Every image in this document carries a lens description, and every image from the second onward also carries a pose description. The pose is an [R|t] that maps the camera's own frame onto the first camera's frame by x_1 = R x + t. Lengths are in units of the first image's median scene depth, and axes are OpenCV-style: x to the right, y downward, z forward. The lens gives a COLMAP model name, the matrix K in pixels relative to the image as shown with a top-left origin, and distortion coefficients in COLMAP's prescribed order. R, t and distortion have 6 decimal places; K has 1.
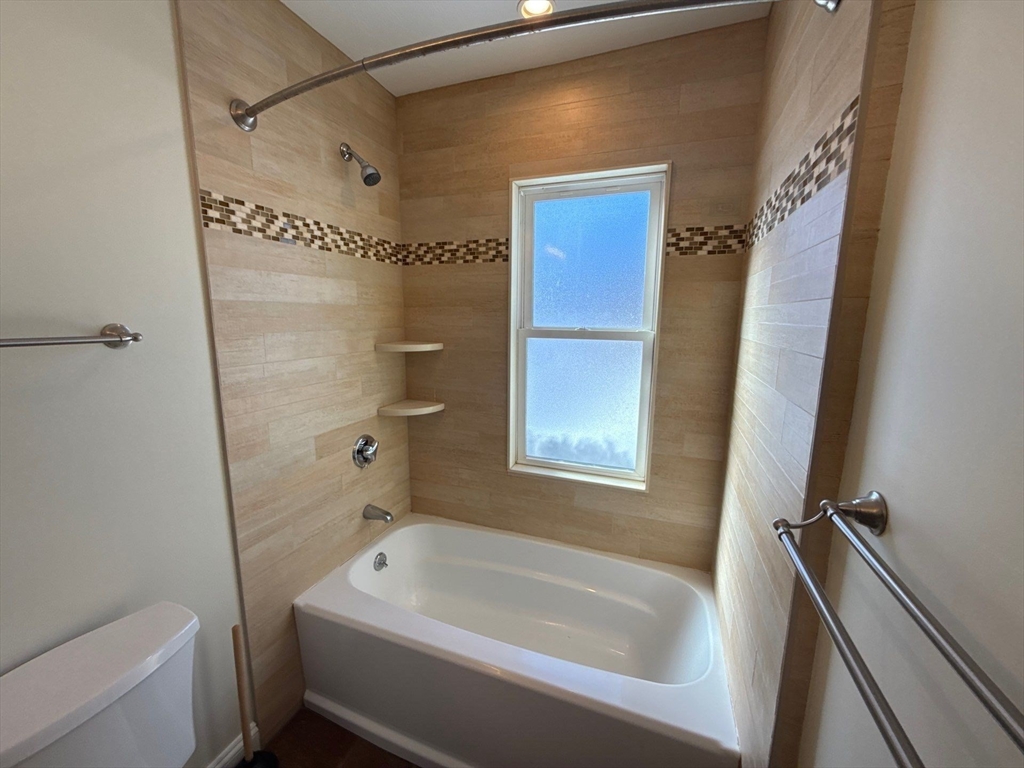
lens RADIAL K [[407.0, 0, 514.5], [0, 407.0, 383.7], [0, 0, 1]] dist [0.000454, -0.000216]
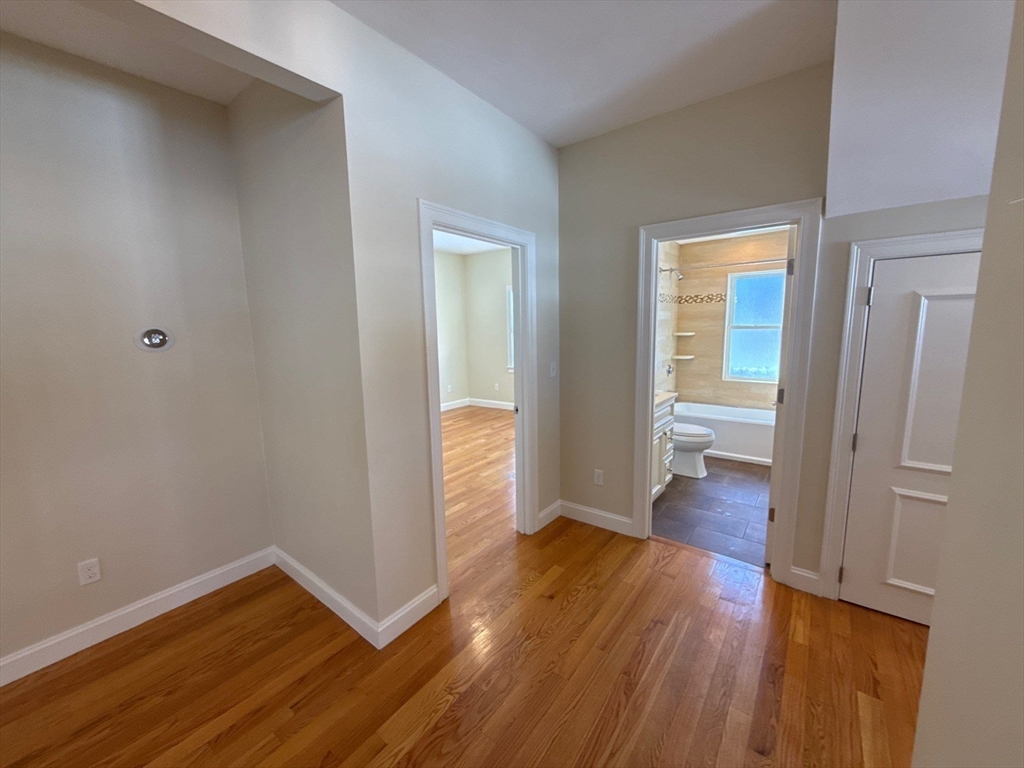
lens RADIAL K [[407.0, 0, 514.5], [0, 407.0, 383.7], [0, 0, 1]] dist [0.000454, -0.000216]
pose [[0.954696, 0.013569, -0.297272, -0.558246], [-0.020441, 0.999591, -0.020021, 0.343771], [0.296879, 0.025190, 0.954583, -2.066183]]
